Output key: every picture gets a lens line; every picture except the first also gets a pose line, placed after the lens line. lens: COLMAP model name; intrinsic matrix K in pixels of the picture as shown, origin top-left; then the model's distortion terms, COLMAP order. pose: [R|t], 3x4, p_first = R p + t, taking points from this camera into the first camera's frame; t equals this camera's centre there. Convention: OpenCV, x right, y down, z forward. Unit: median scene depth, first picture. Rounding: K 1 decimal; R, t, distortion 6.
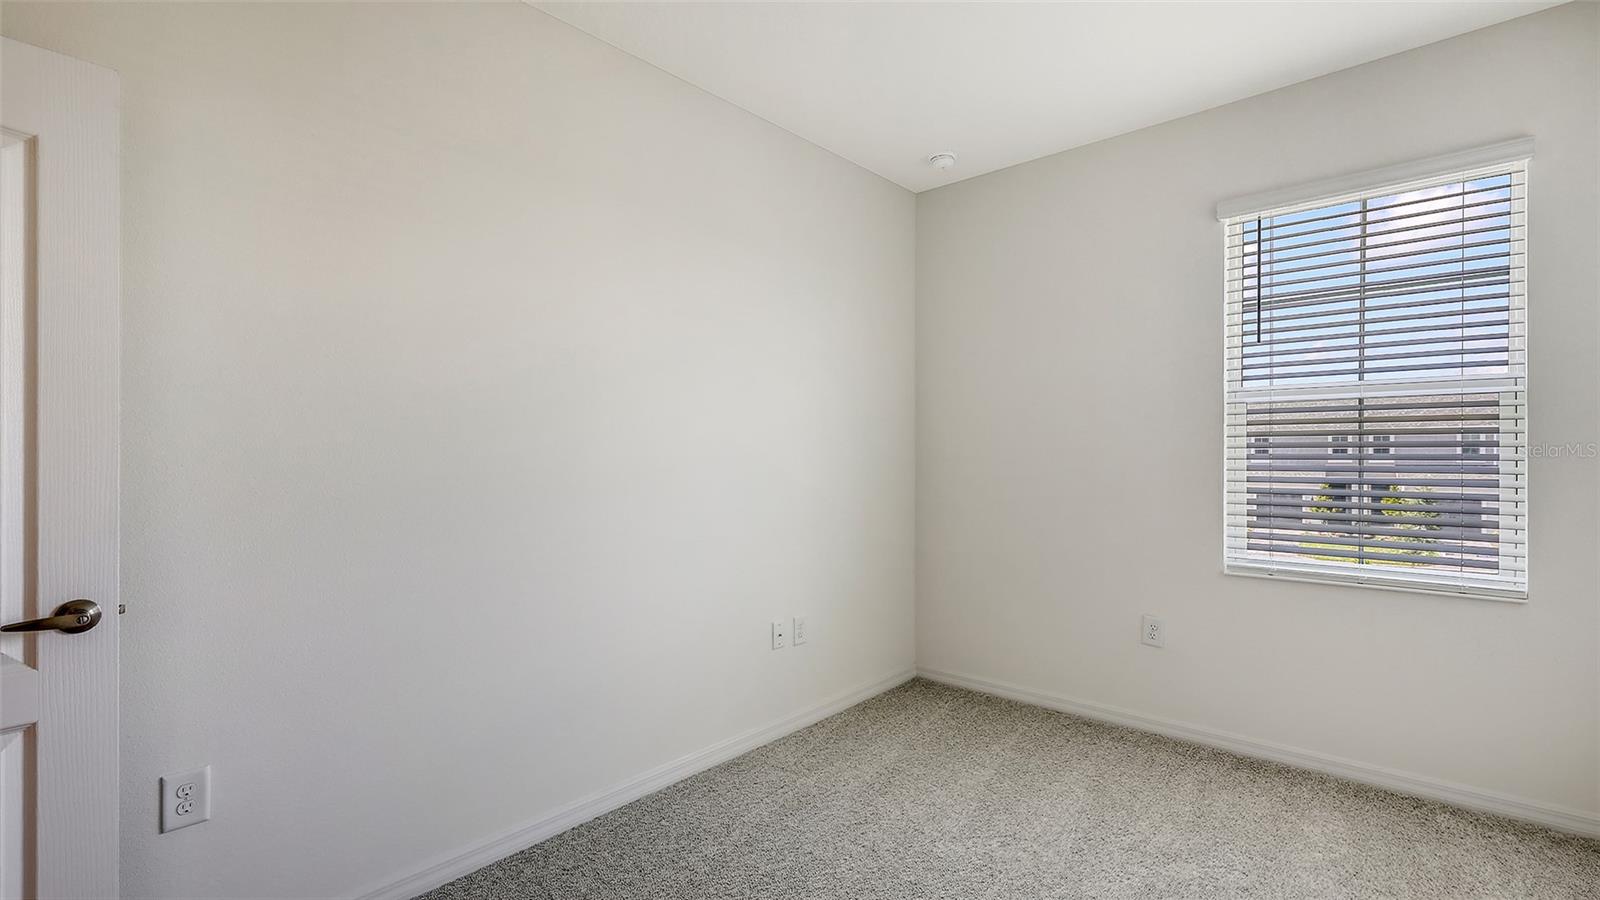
lens RADIAL K [[712.0, 0, 810.7], [0, 712.0, 455.6], [0, 0, 1]] dist [-0.000952, 0.000389]
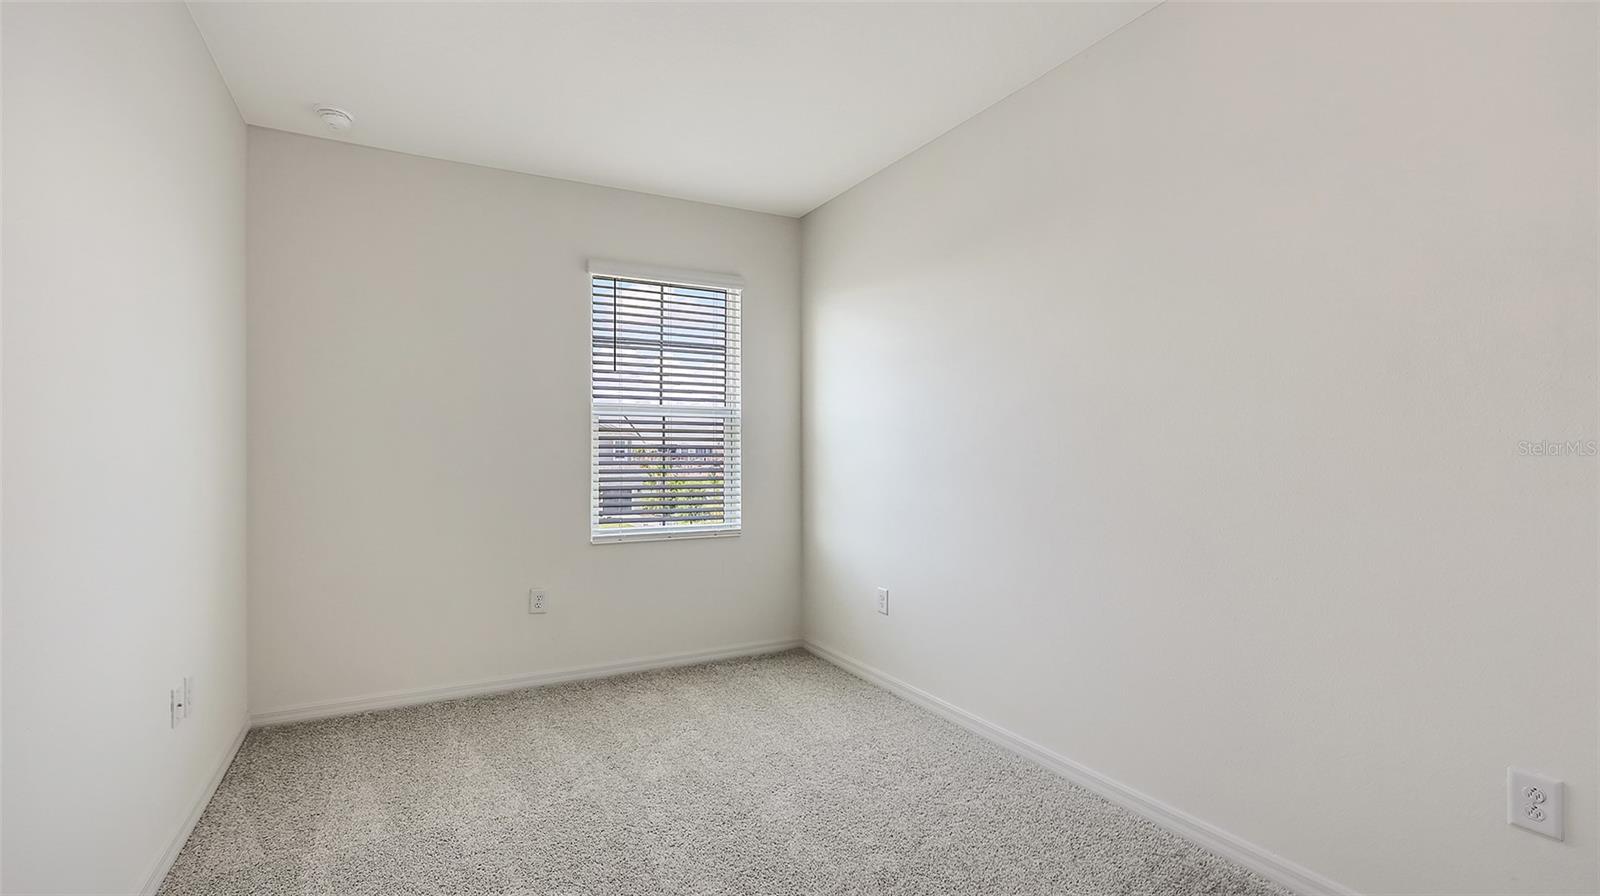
lens RADIAL K [[710.0, 0, 795.9], [0, 710.0, 456.1], [0, 0, 1]] dist [-0.000882, -0.000199]
pose [[0.353977, 0.001320, 0.935253, -0.534820], [0.000864, 0.999998, -0.001738, 0.007323], [-0.935254, 0.001424, 0.353975, 0.196120]]
